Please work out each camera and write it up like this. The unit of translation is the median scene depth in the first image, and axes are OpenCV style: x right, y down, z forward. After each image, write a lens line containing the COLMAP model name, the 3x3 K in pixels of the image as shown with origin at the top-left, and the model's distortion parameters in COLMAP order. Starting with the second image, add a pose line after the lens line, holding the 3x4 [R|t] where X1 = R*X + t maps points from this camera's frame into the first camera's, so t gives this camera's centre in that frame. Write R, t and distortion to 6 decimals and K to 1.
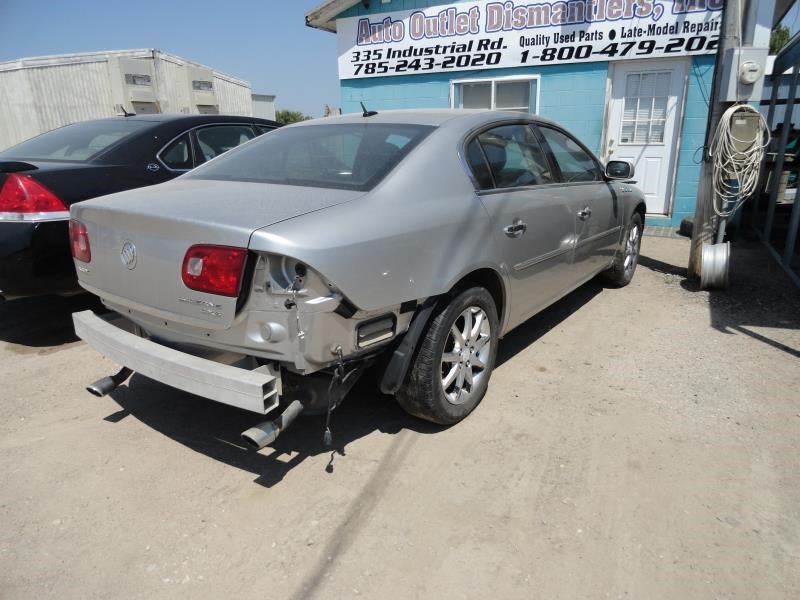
lens RADIAL K [[550.3, 0, 405.4], [0, 550.3, 300.8], [0, 0, 1]] dist [-0.003317, -0.000731]
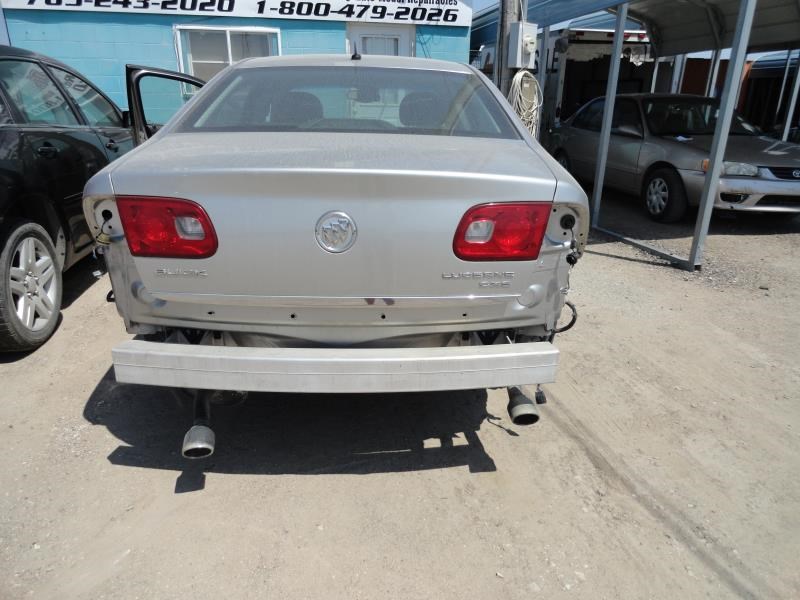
lens RADIAL K [[550.3, 0, 405.4], [0, 550.3, 300.8], [0, 0, 1]] dist [-0.003317, -0.000731]
pose [[0.785912, -0.189415, 0.588612, -0.256250], [0.153721, 0.981891, 0.110726, -0.017995], [-0.598926, 0.003461, 0.800797, 0.108702]]
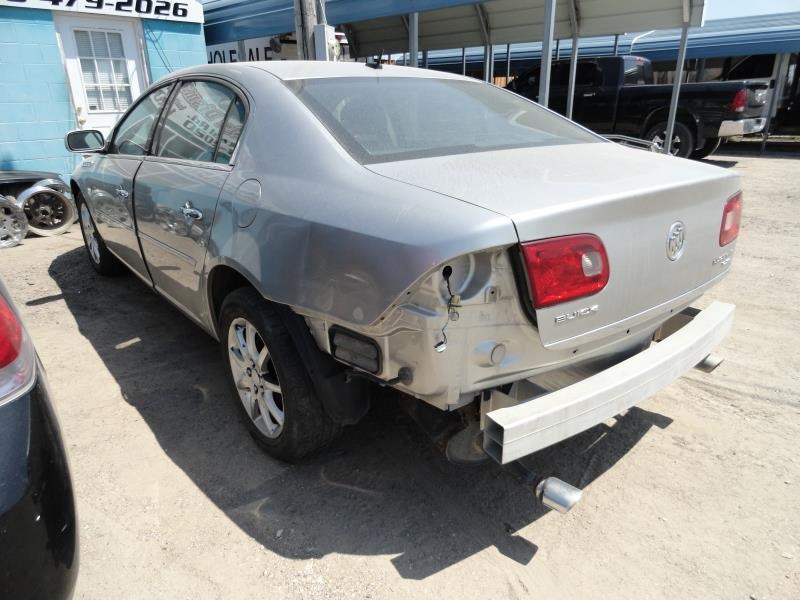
lens RADIAL K [[555.6, 0, 400.0], [0, 555.6, 300.0], [0, 0, 1]] dist [-0.075032, 0.093254]
pose [[0.267902, -0.340044, 0.901443, -0.394364], [0.291675, 0.920362, 0.260497, -0.099464], [-0.918234, 0.193141, 0.345750, 0.322807]]
